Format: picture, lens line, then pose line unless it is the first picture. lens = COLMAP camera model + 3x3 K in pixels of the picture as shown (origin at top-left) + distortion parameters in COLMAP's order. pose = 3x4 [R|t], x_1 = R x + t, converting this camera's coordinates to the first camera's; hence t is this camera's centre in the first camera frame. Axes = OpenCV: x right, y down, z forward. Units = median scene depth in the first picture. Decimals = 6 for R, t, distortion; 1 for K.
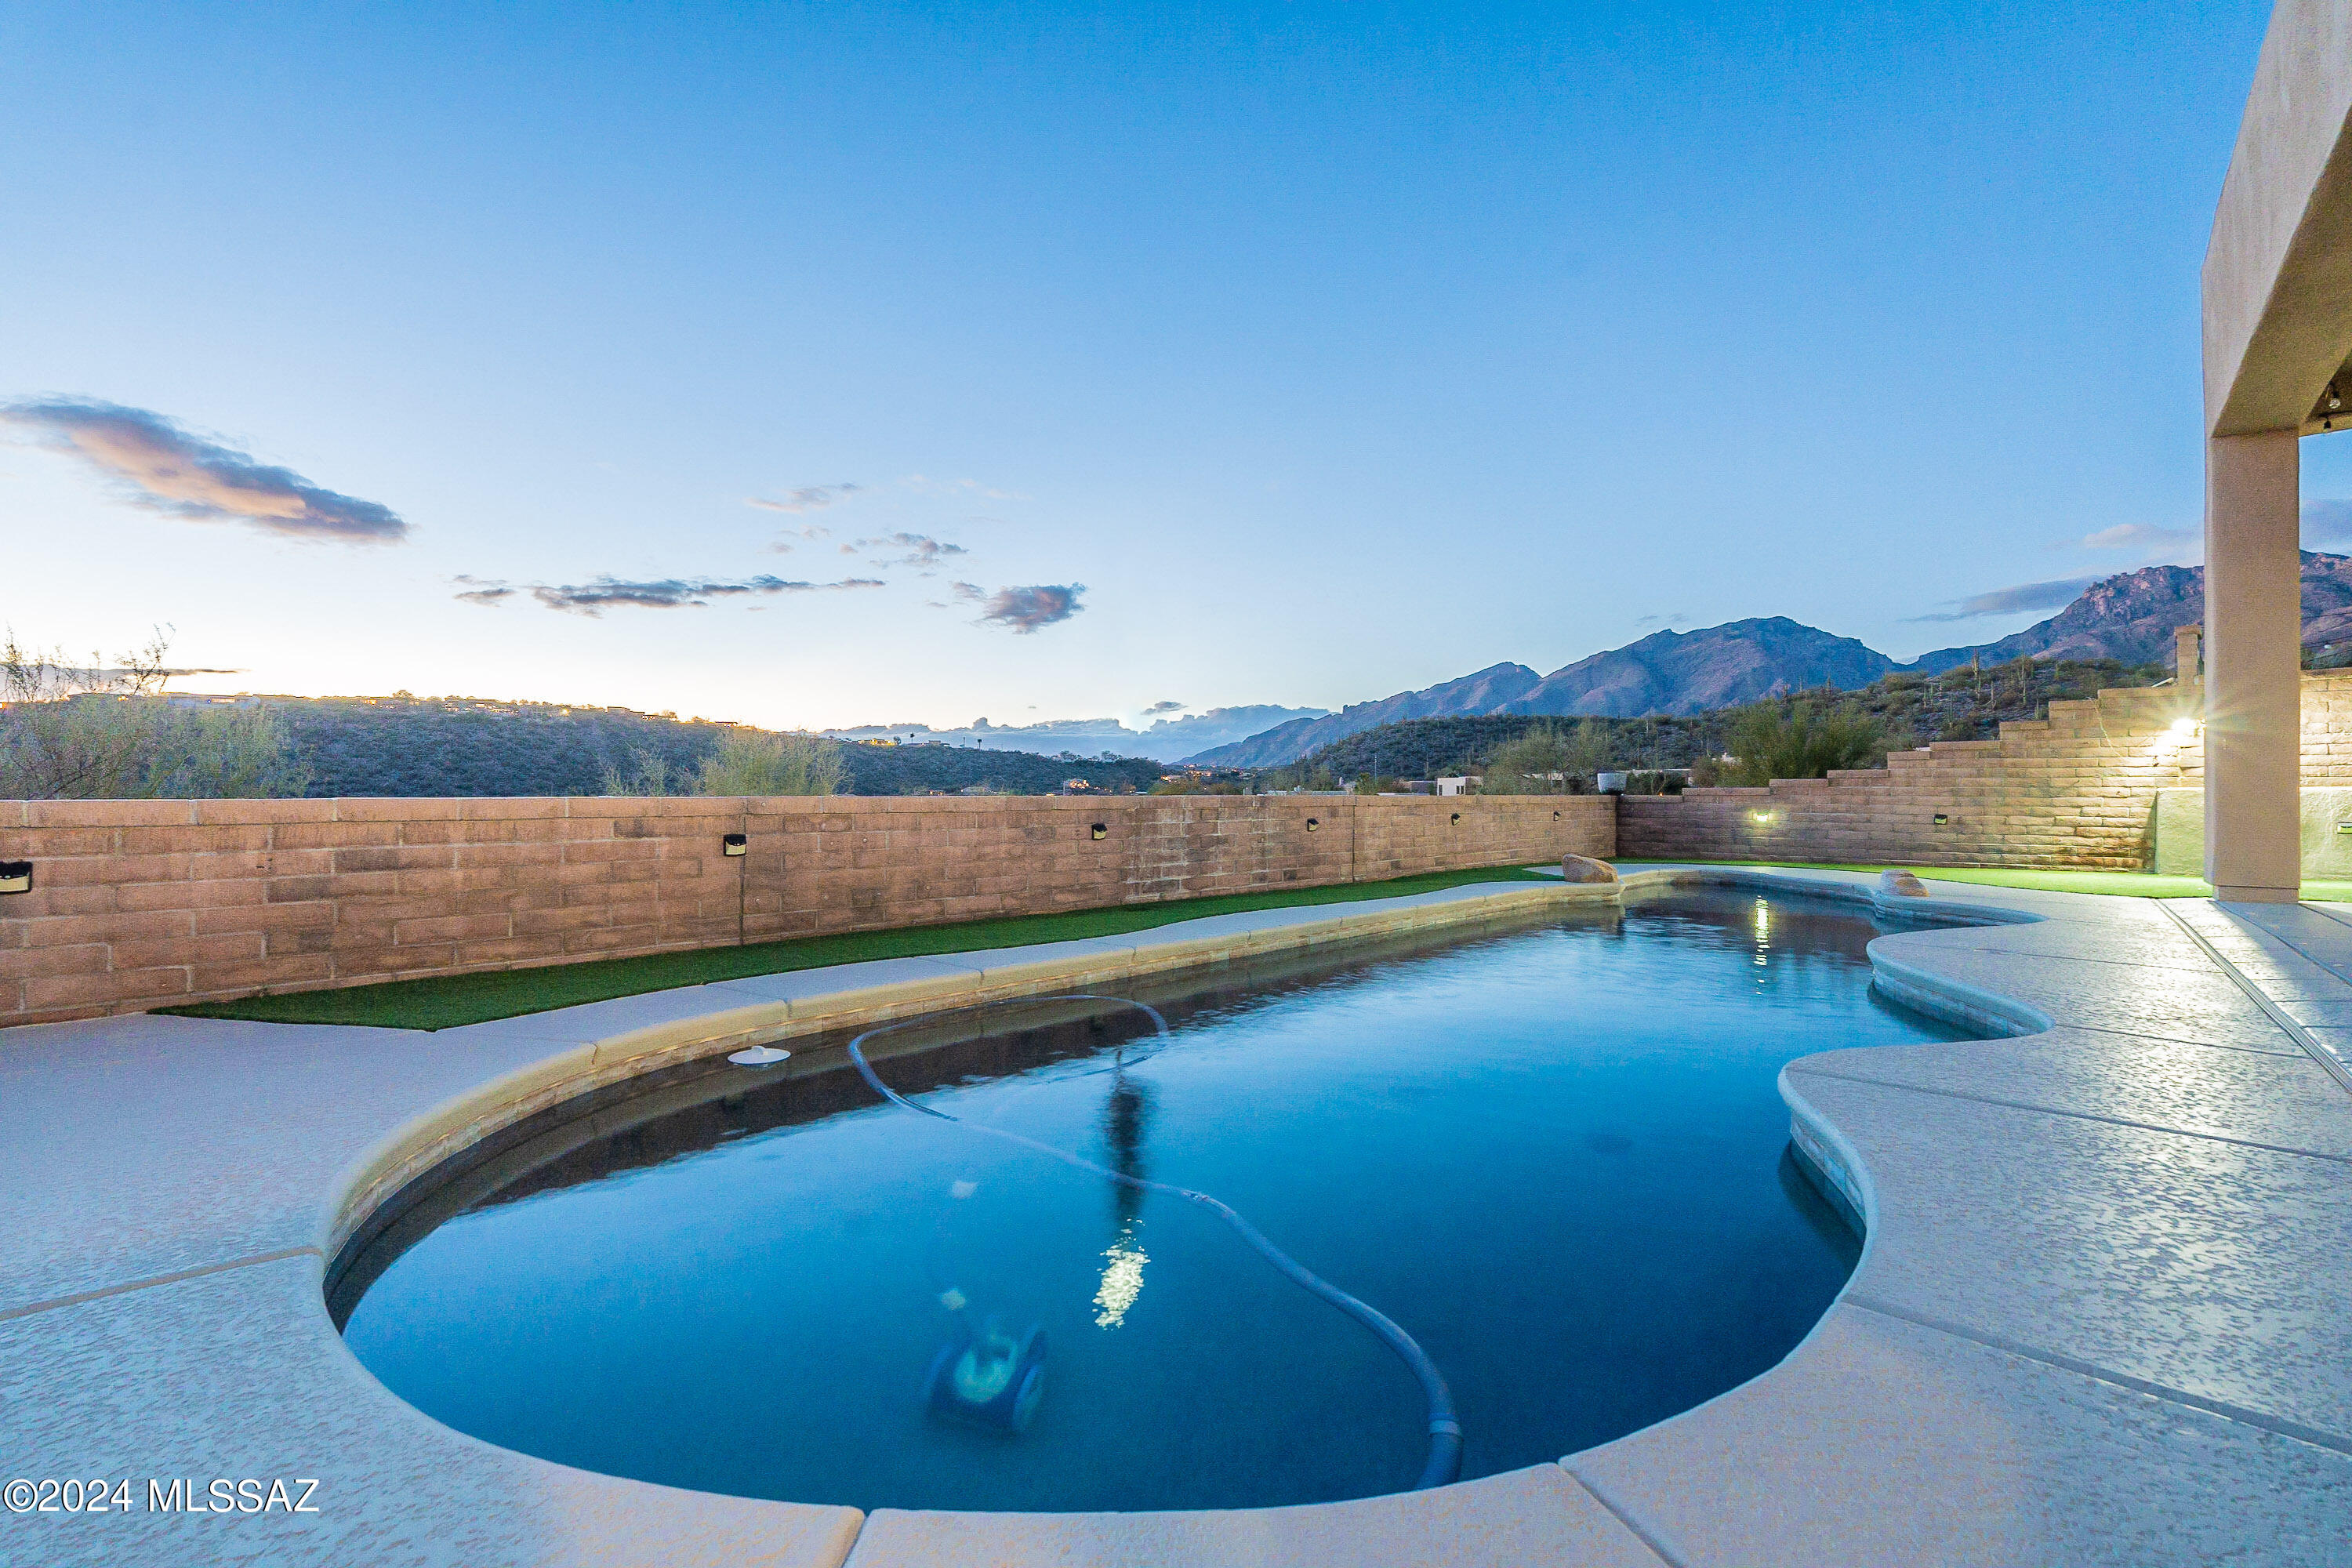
lens RADIAL K [[1000.4, 0, 1175.4], [0, 1000.4, 783.2], [0, 0, 1]] dist [-0.000409, -0.000097]
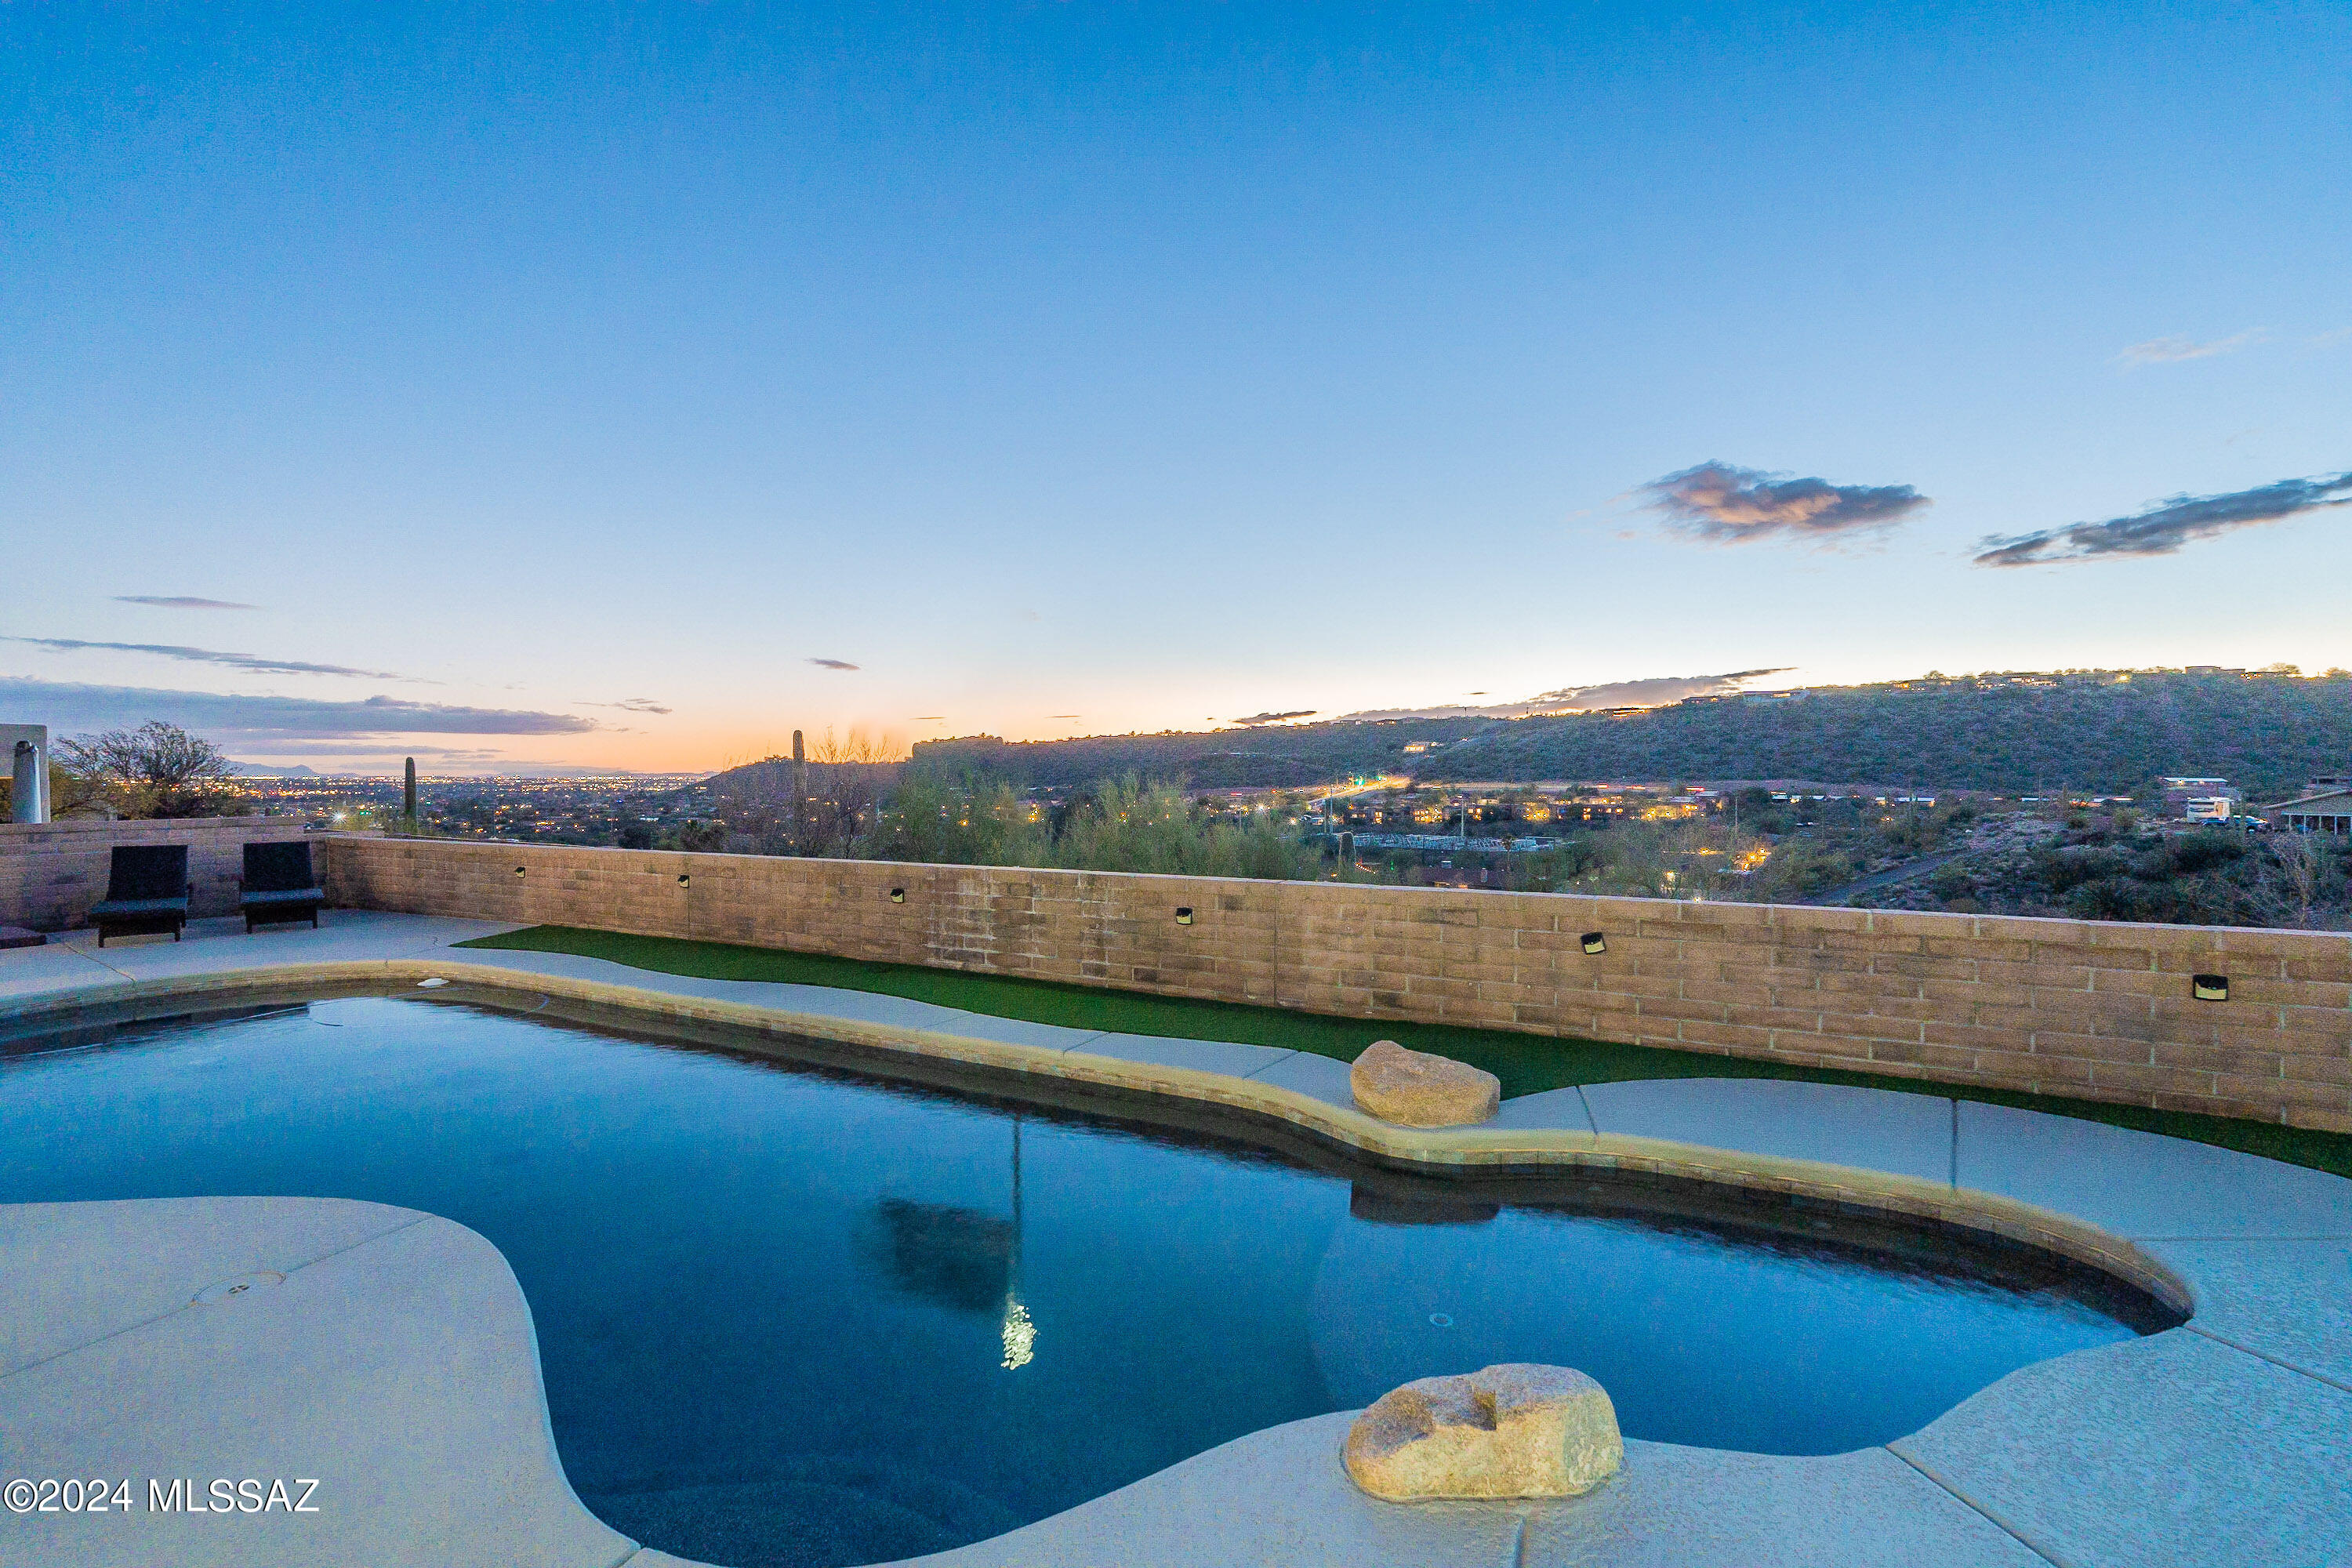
lens RADIAL K [[1075.5, 0, 1176.5], [0, 1075.5, 786.1], [0, 0, 1]] dist [-0.000102, 0.000224]
pose [[0.268852, 0.008120, -0.963147, 1.022615], [0.010829, 0.999876, 0.011453, -0.074347], [0.963121, -0.013509, 0.268731, 0.856221]]
